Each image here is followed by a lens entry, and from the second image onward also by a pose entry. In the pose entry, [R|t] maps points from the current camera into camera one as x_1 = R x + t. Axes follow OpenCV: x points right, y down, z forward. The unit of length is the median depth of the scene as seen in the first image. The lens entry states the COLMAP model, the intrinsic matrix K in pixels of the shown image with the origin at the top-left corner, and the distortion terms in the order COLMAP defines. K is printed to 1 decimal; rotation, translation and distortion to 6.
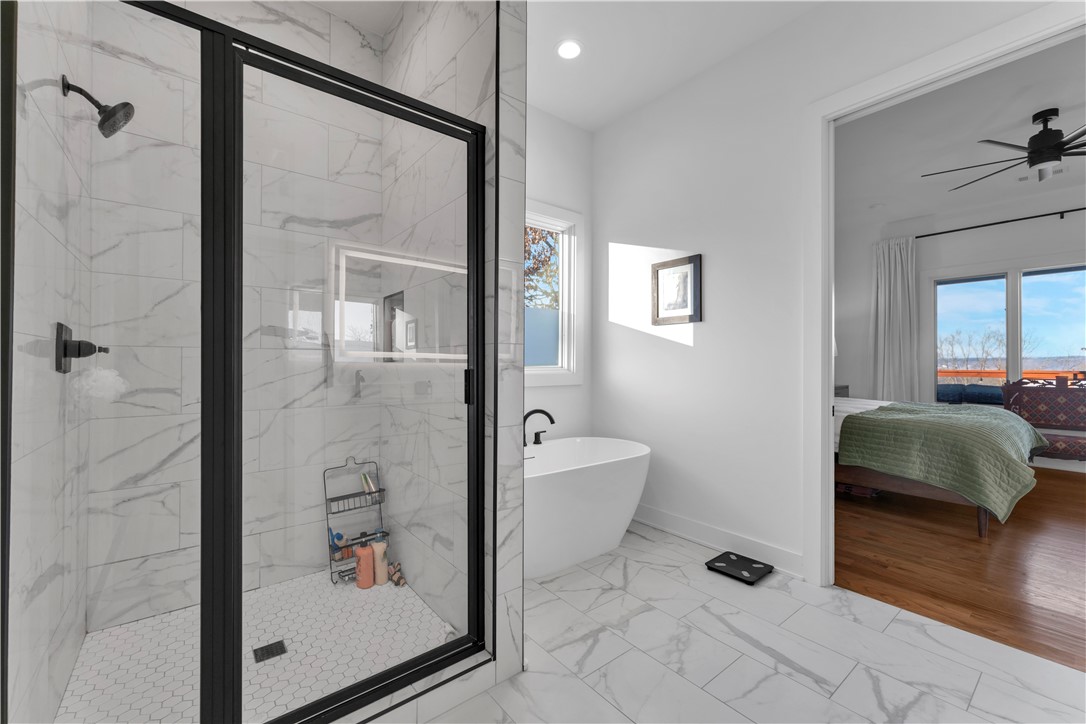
lens RADIAL K [[434.5, 0, 543.0], [0, 434.5, 362.0], [0, 0, 1]] dist [0.001460, 0.000387]
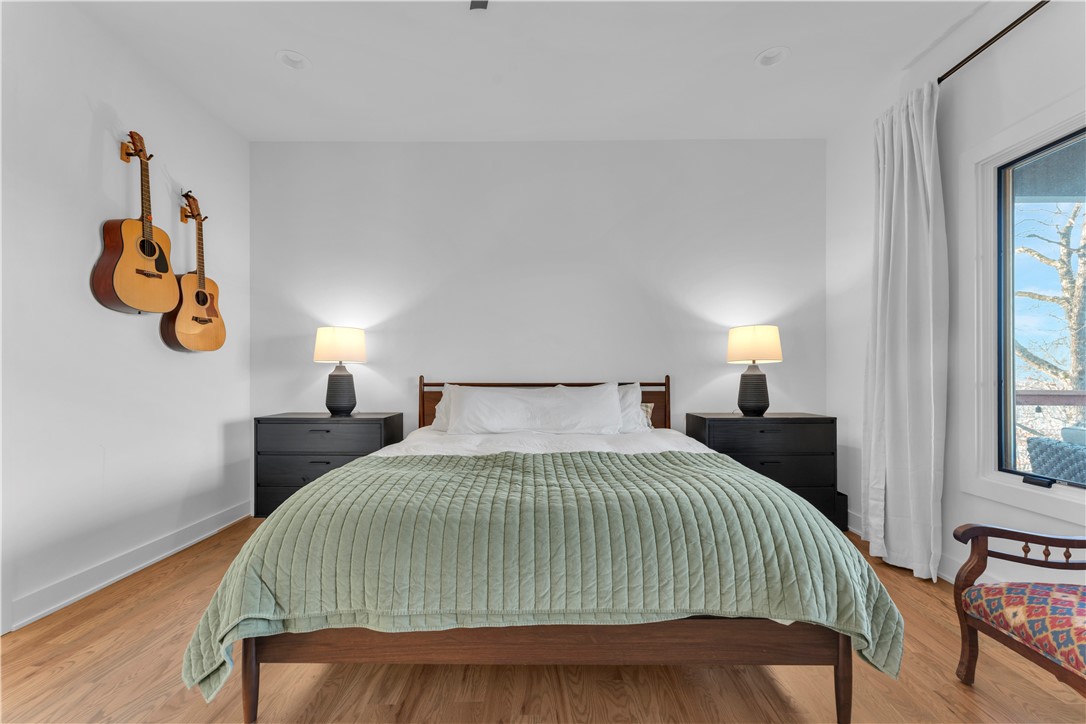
lens RADIAL K [[438.9, 0, 541.3], [0, 438.9, 373.0], [0, 0, 1]] dist [0.002473, -0.000075]
pose [[0.779623, -0.004027, -0.626236, 0.969610], [0.002695, 0.999992, -0.003075, 0.002110], [0.626243, 0.000710, 0.779627, 0.495143]]
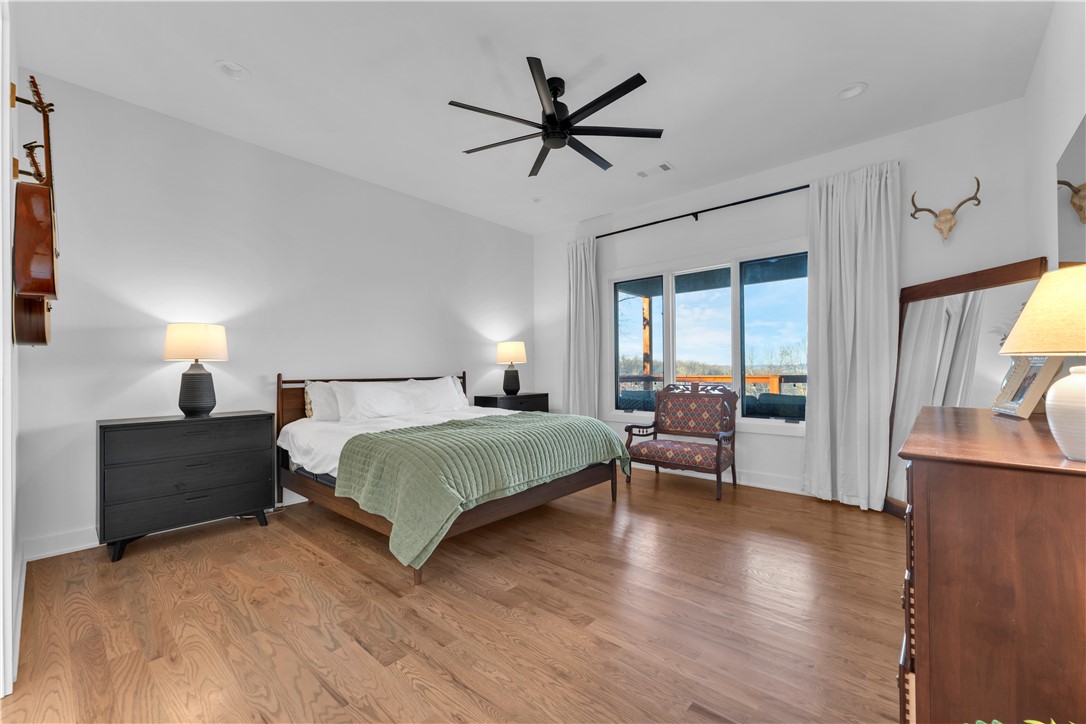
lens RADIAL K [[438.9, 0, 541.3], [0, 438.9, 373.0], [0, 0, 1]] dist [0.002473, -0.000075]
pose [[0.983909, -0.011632, 0.178289, 0.667509], [0.010150, 0.999906, 0.009218, 0.000347], [-0.178379, -0.007260, 0.983935, 0.091318]]
